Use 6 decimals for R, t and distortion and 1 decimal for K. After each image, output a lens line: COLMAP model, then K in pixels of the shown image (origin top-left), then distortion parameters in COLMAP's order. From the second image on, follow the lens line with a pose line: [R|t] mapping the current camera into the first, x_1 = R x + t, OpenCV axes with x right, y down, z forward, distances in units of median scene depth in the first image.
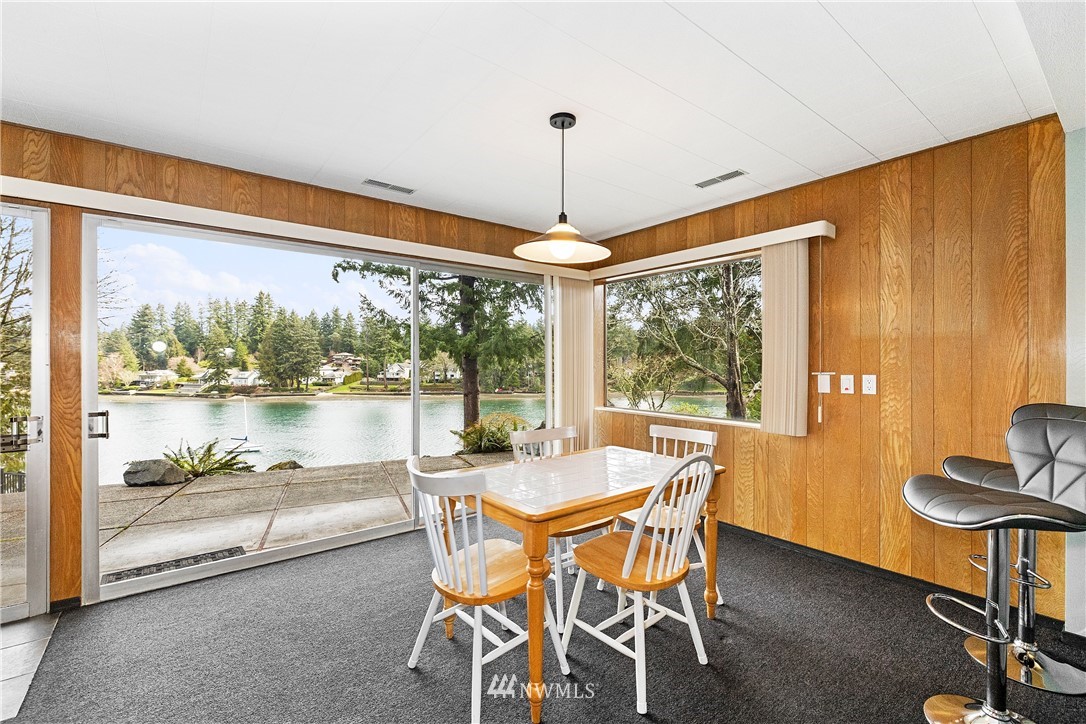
lens RADIAL K [[476.8, 0, 541.6], [0, 476.8, 364.4], [0, 0, 1]] dist [0.002482, 0.000369]
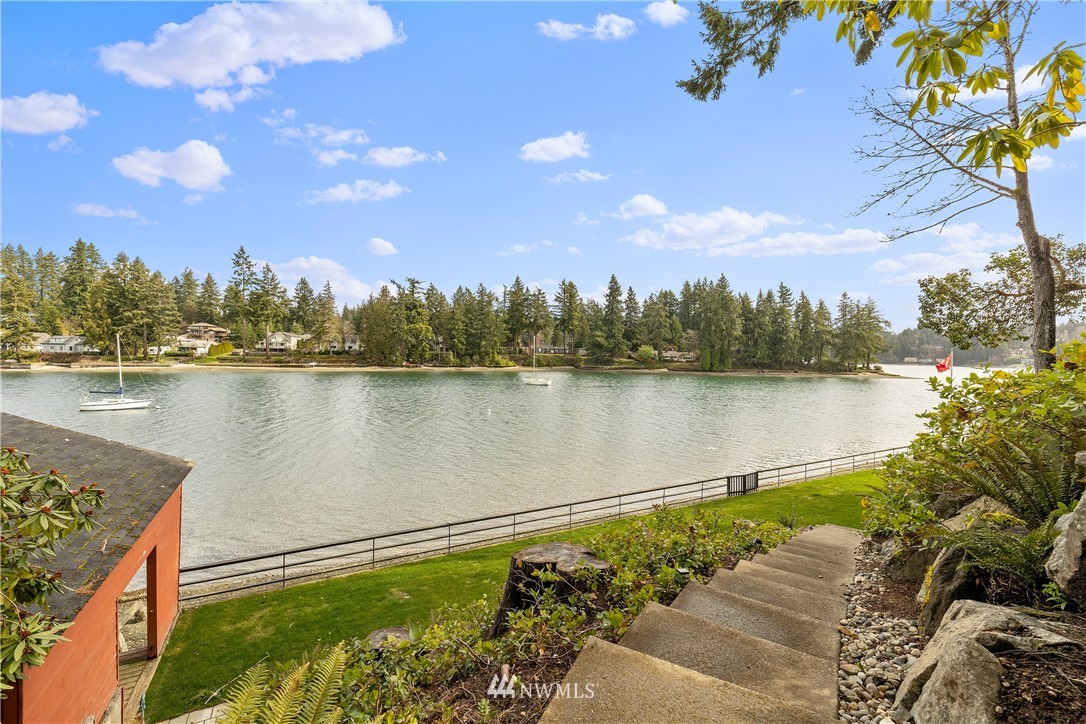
lens RADIAL K [[458.7, 0, 546.1], [0, 458.7, 363.4], [0, 0, 1]] dist [0.006381, -0.000866]
pose [[0.963295, 0.009025, 0.268292, -0.067605], [-0.014175, 0.999751, 0.017262, 0.034568], [-0.268070, -0.020431, 0.963183, 0.076200]]
